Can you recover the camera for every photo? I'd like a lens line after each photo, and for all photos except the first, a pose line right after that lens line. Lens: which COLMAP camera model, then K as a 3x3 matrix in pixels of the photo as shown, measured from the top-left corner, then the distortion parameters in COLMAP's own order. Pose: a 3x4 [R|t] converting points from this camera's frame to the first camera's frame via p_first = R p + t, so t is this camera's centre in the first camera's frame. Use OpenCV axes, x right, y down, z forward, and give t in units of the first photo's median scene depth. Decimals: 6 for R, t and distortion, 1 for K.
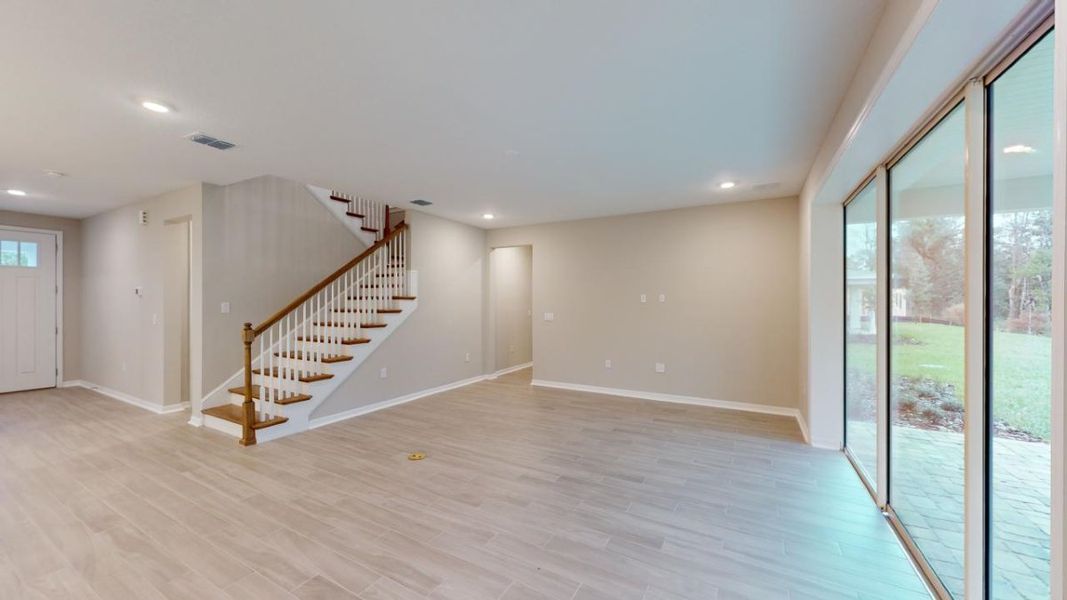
lens RADIAL K [[389.5, 0, 533.5], [0, 389.5, 300.0], [0, 0, 1]] dist [-0.000121, 0.000020]
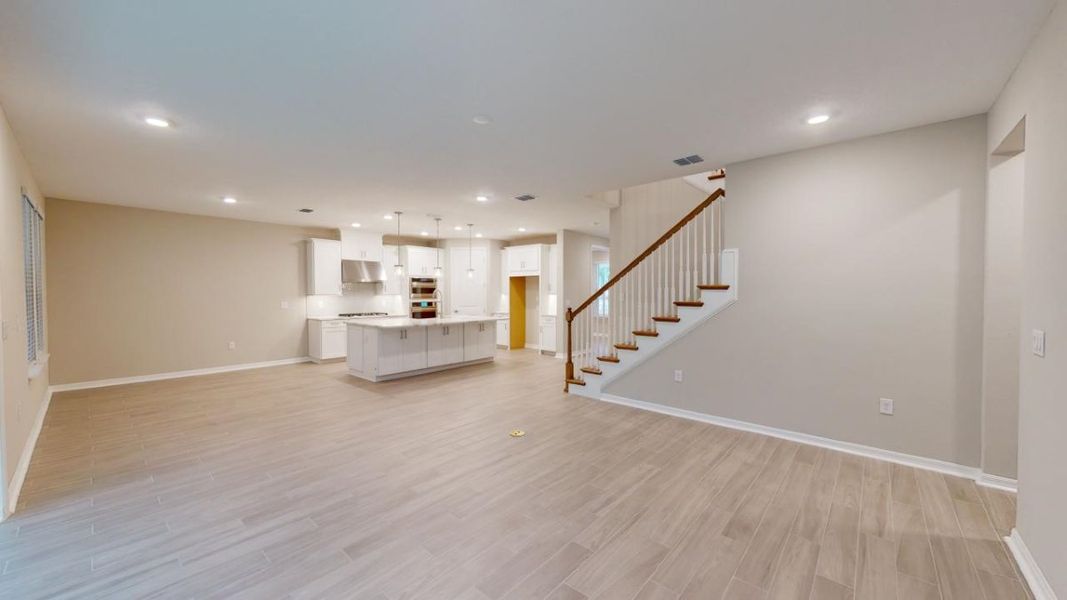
lens RADIAL K [[389.5, 0, 533.5], [0, 389.5, 300.0], [0, 0, 1]] dist [-0.000121, 0.000020]
pose [[-0.210803, 0.020027, -0.977323, 0.693229], [0.009033, 0.999787, 0.018539, 0.002901], [0.977487, -0.004920, -0.210939, 1.162354]]
